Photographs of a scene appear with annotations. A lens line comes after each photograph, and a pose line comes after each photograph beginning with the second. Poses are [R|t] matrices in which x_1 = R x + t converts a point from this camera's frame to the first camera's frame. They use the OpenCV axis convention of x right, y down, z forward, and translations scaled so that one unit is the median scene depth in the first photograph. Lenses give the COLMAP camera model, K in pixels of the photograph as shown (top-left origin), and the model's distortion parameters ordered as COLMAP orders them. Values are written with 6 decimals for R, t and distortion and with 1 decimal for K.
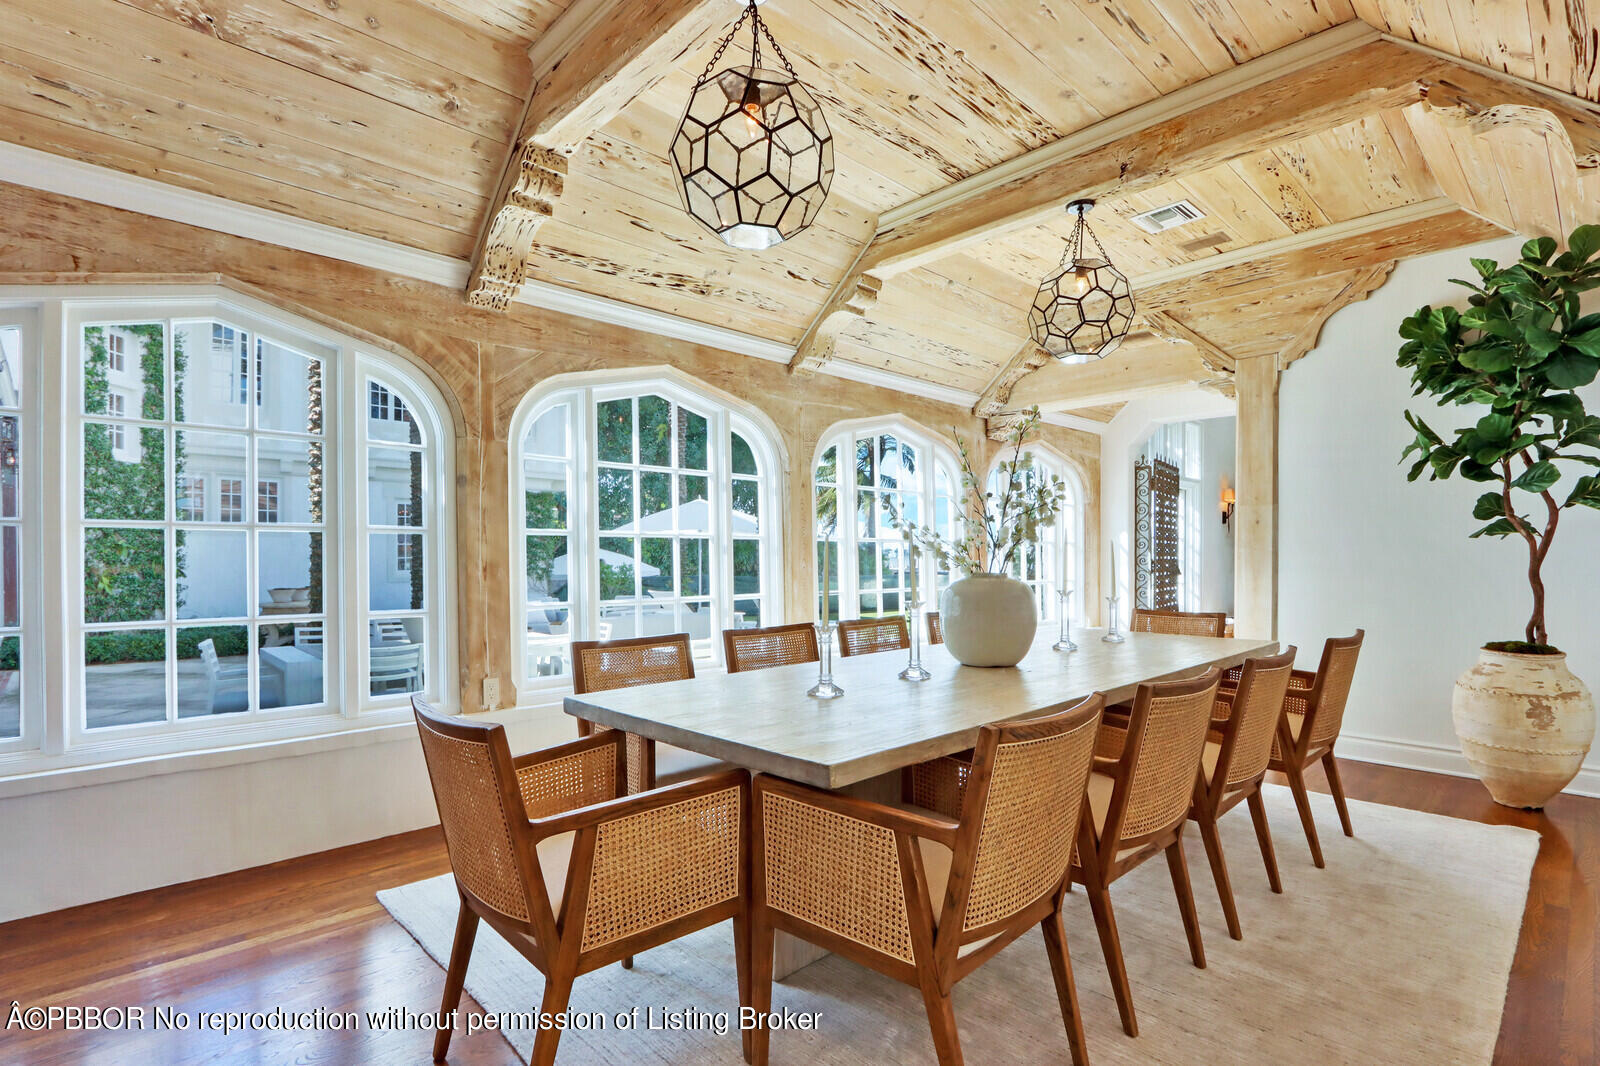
lens RADIAL K [[778.5, 0, 799.4], [0, 778.5, 550.0], [0, 0, 1]] dist [-0.001959, -0.000524]
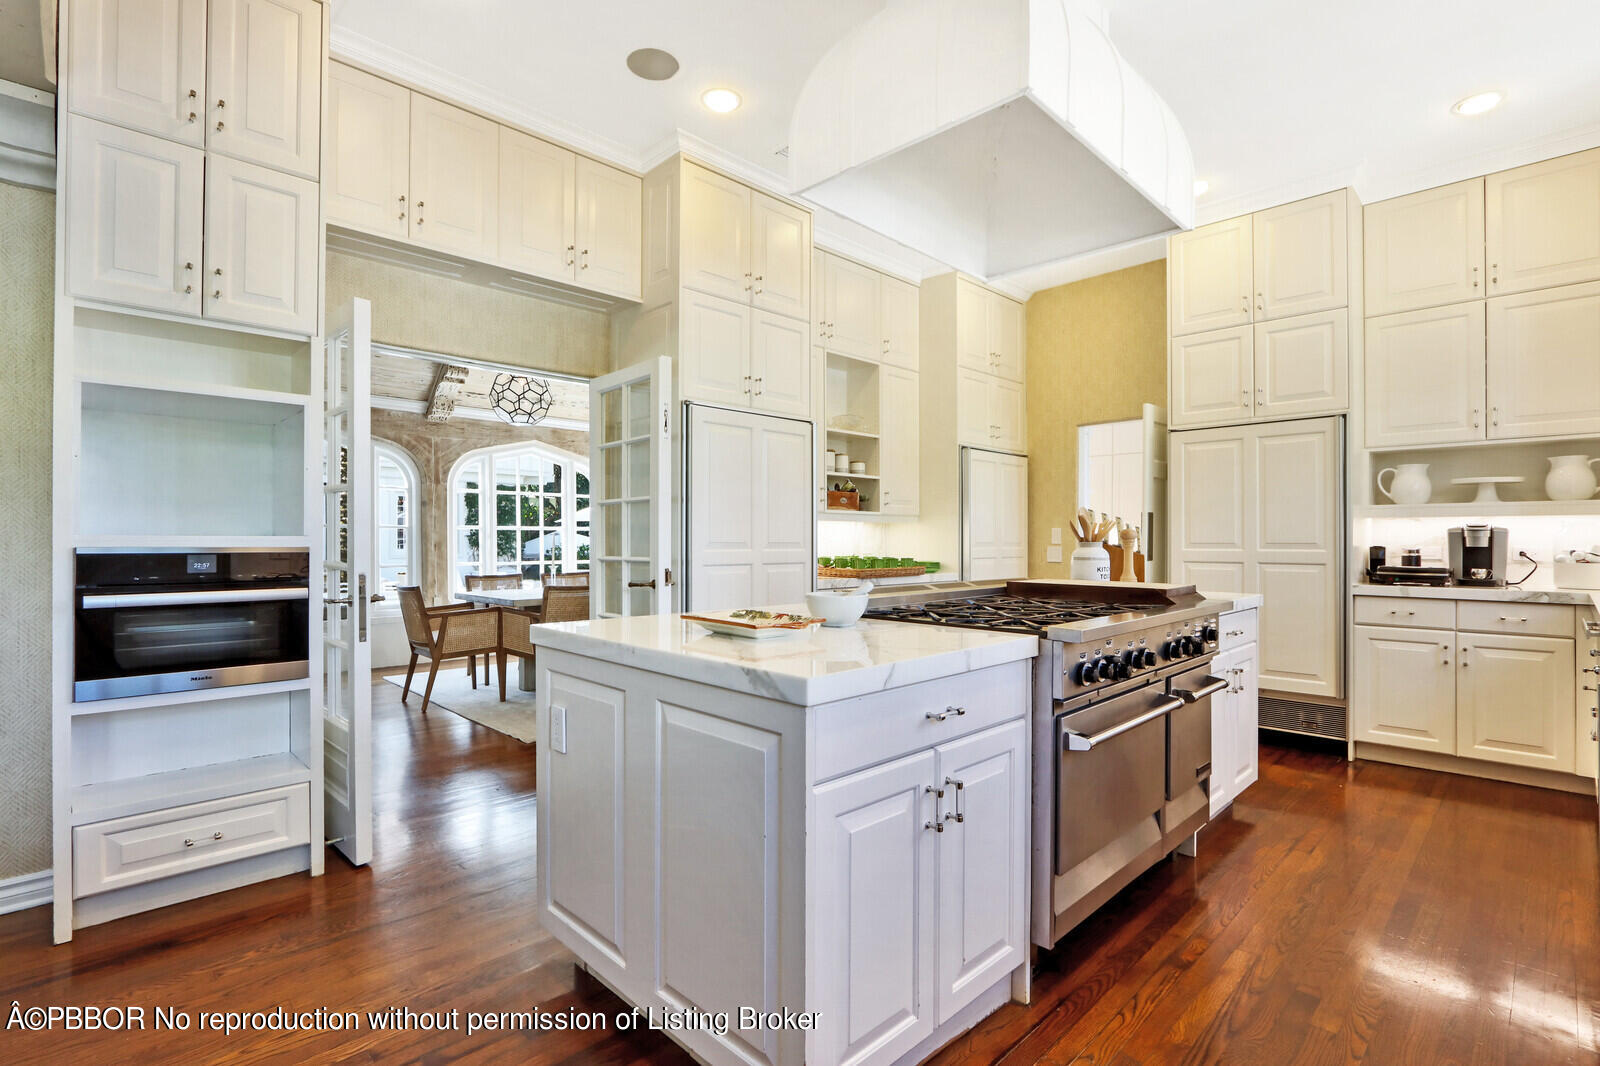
lens RADIAL K [[778.5, 0, 800.5], [0, 778.5, 536.5], [0, 0, 1]] dist [-0.001959, -0.000524]
pose [[0.999980, 0.005150, -0.003759, 0.599093], [-0.005131, 0.999975, 0.004960, -0.015227], [0.003784, -0.004941, 0.999981, -1.115765]]
